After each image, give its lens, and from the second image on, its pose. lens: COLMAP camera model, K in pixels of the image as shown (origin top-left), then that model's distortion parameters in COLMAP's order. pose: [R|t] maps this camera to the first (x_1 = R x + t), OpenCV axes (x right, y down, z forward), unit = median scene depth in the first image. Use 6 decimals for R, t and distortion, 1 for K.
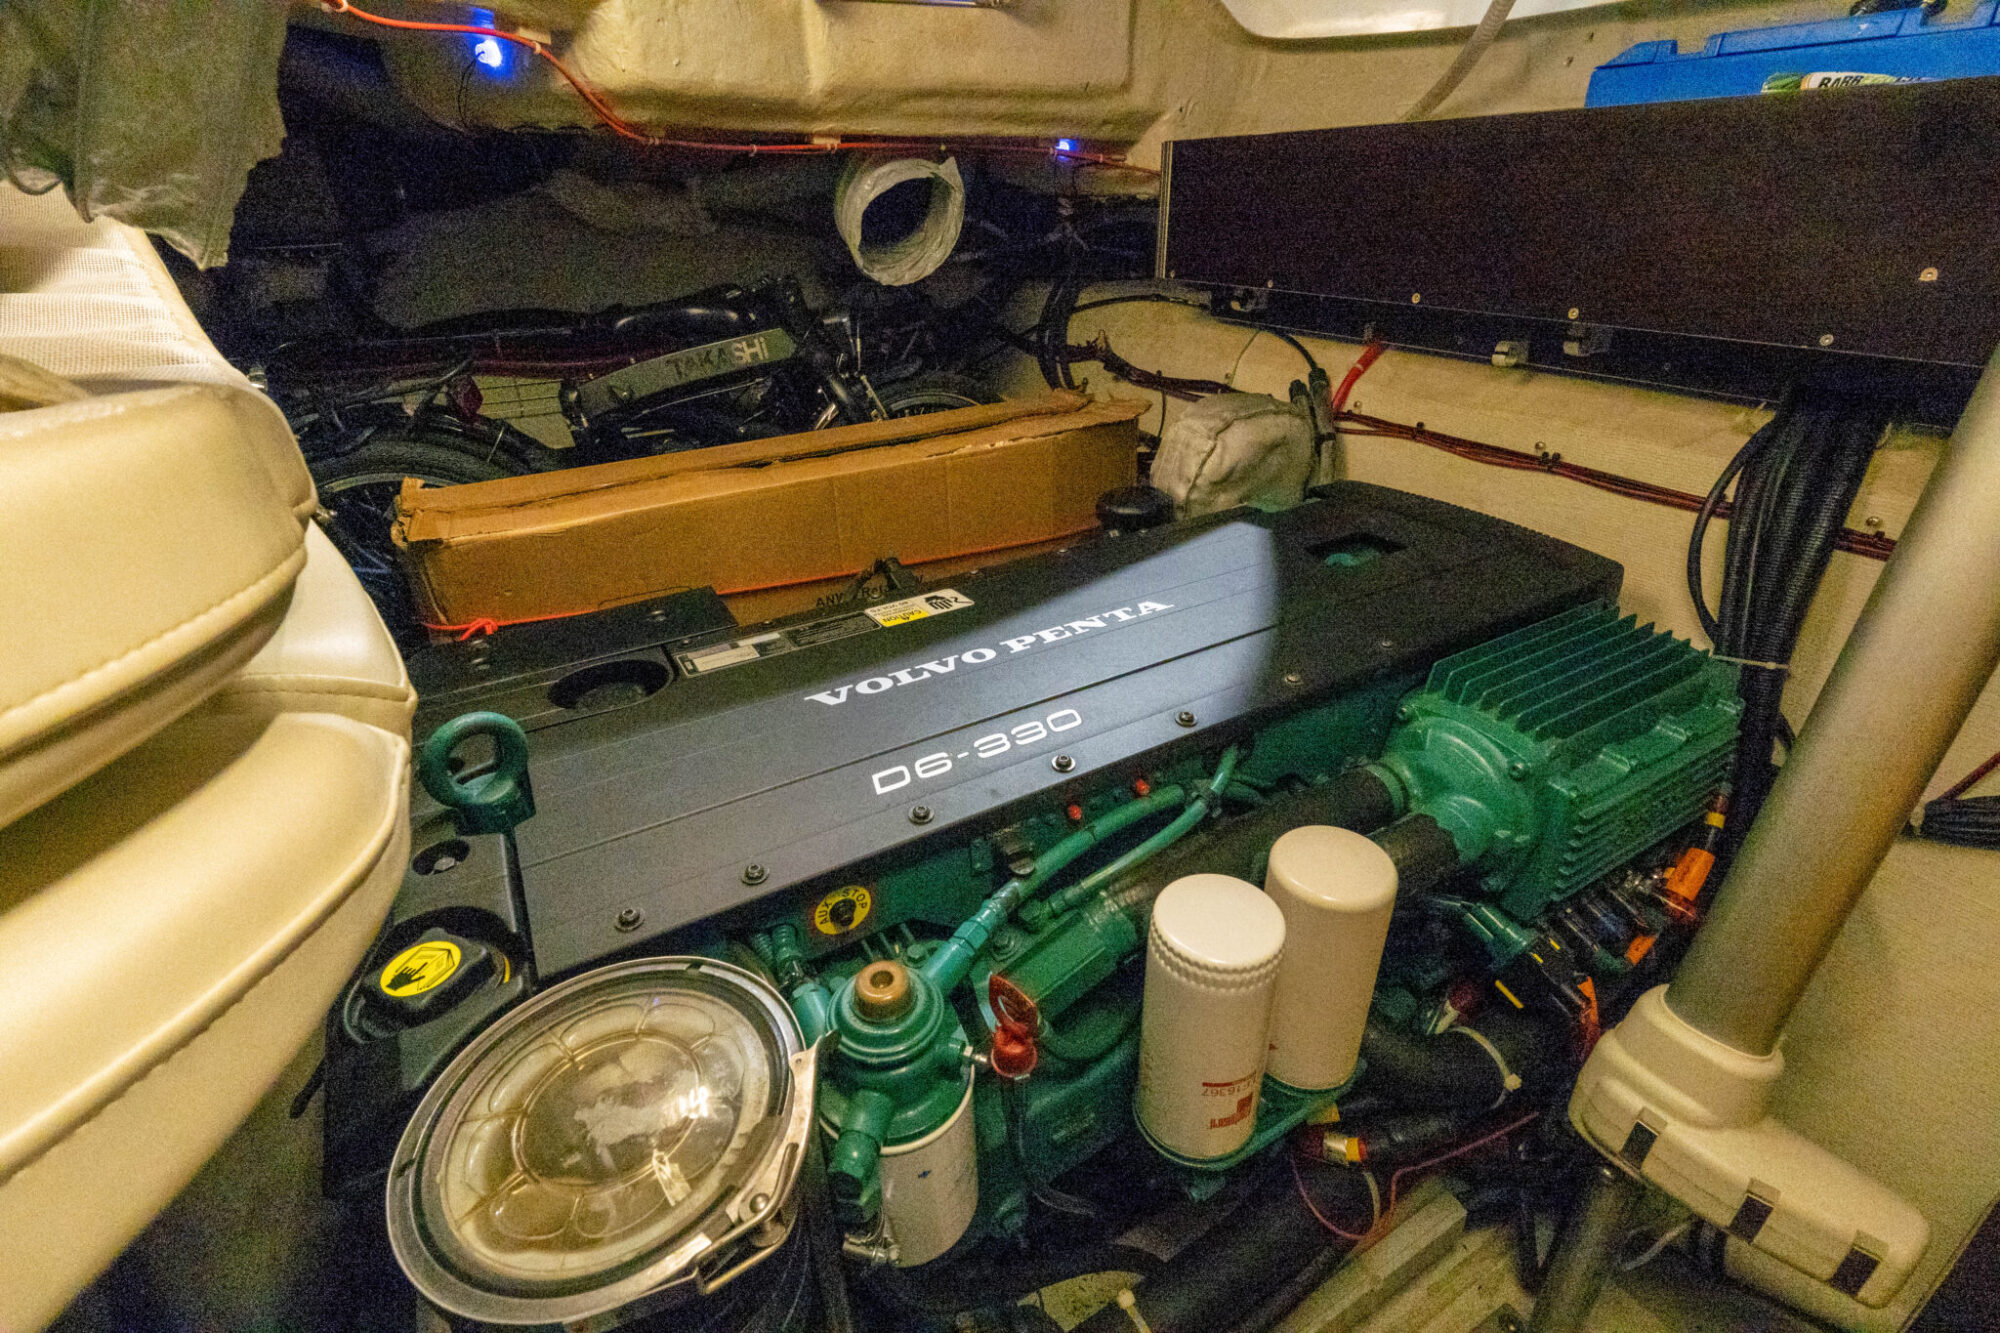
lens RADIAL K [[915.4, 0, 1000.5], [0, 915.4, 670.3], [0, 0, 1]] dist [-0.004105, -0.000293]
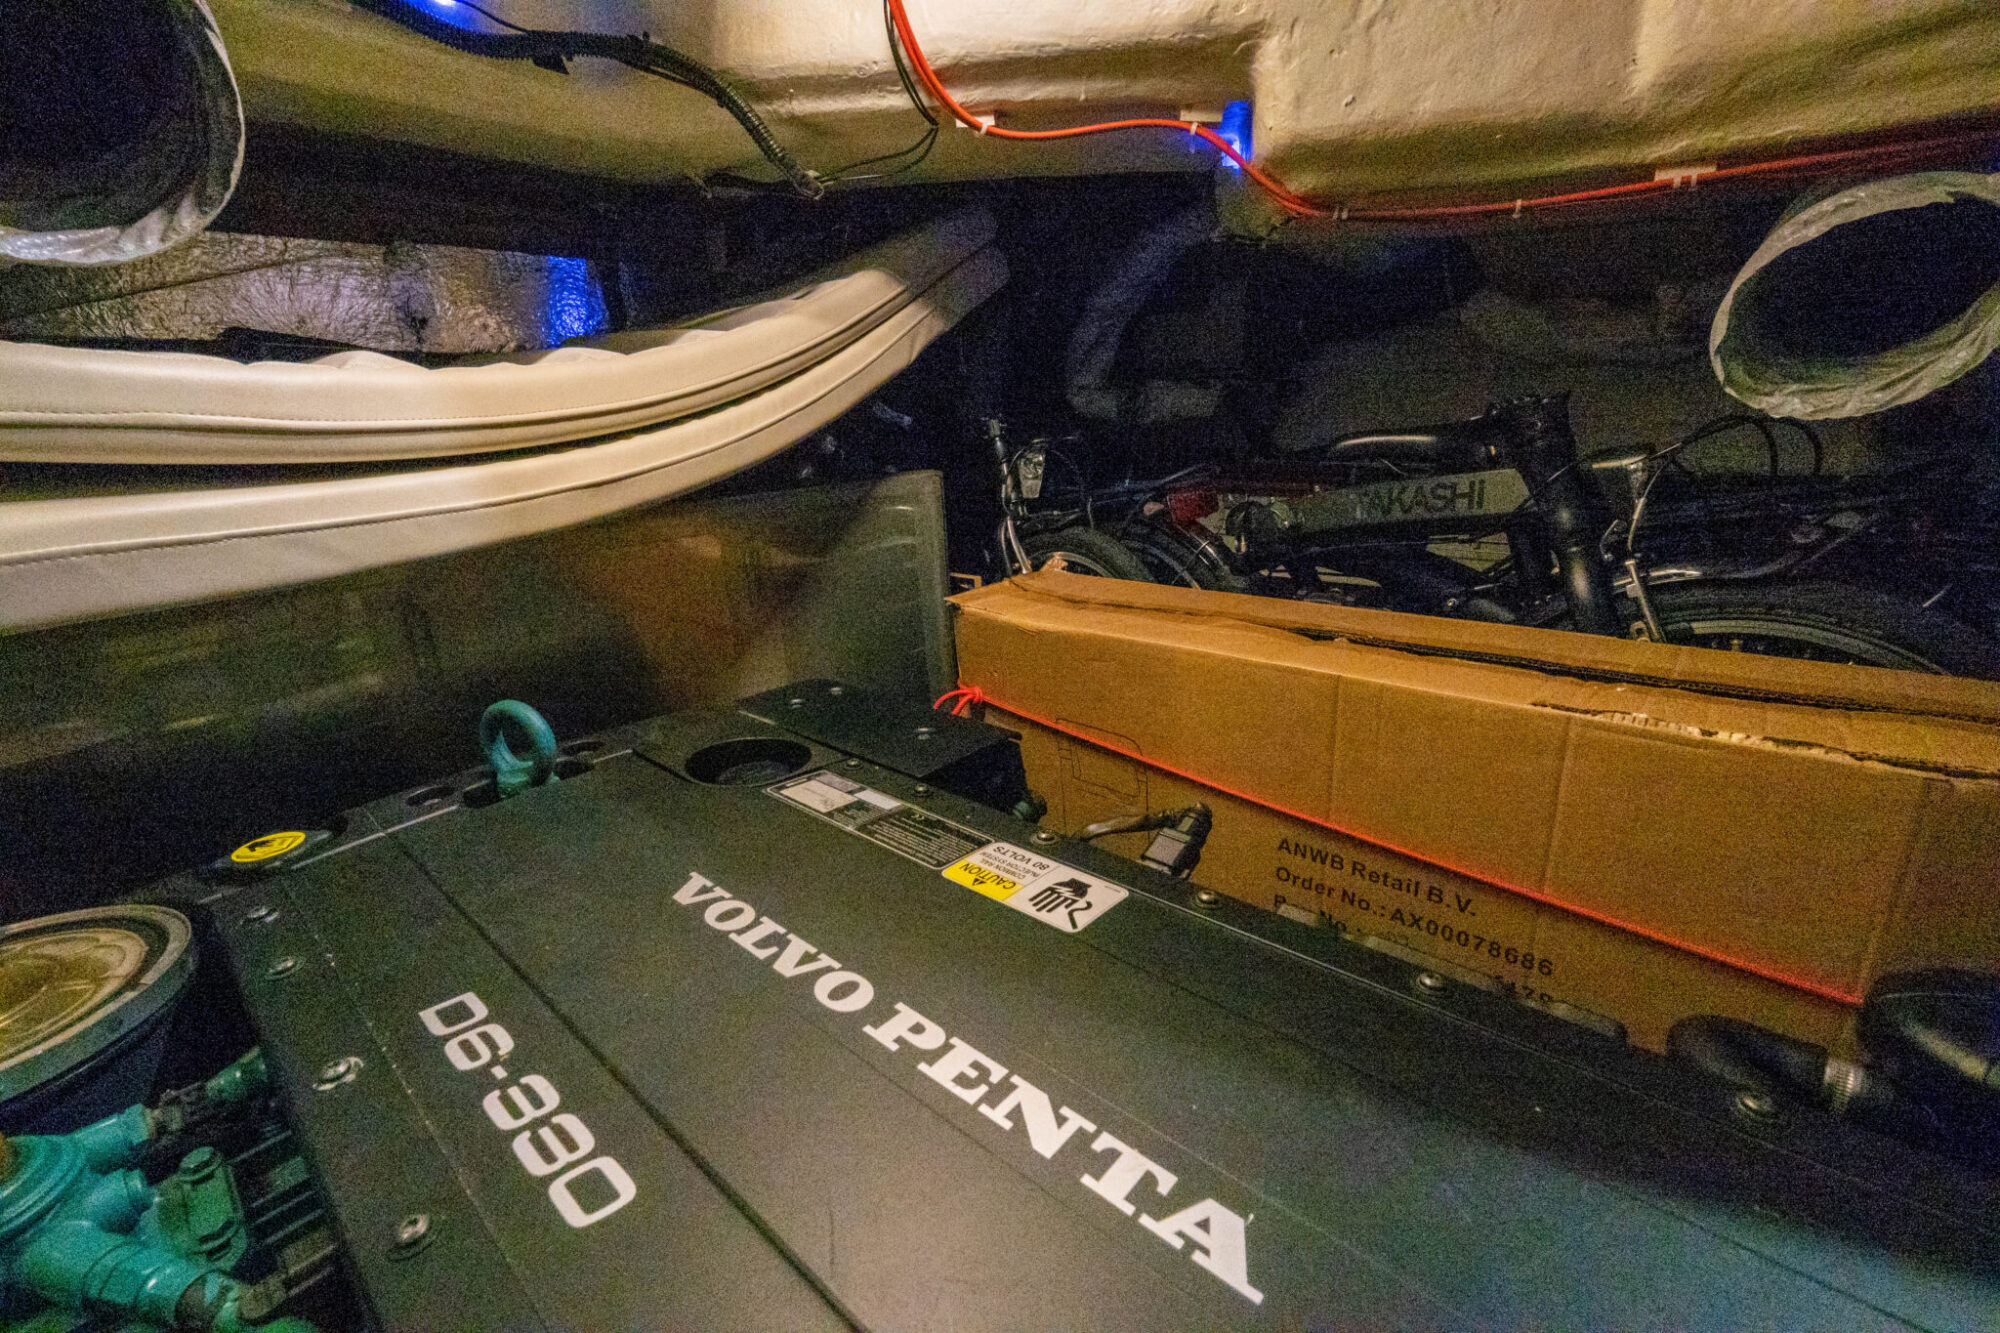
lens RADIAL K [[846.9, 0, 1004.7], [0, 846.9, 659.6], [0, 0, 1]] dist [-0.004232, -0.001173]
pose [[0.313623, 0.279633, -0.907439, 0.280644], [-0.423910, 0.896368, 0.129713, -0.206143], [0.849671, 0.343991, 0.399660, 0.583169]]
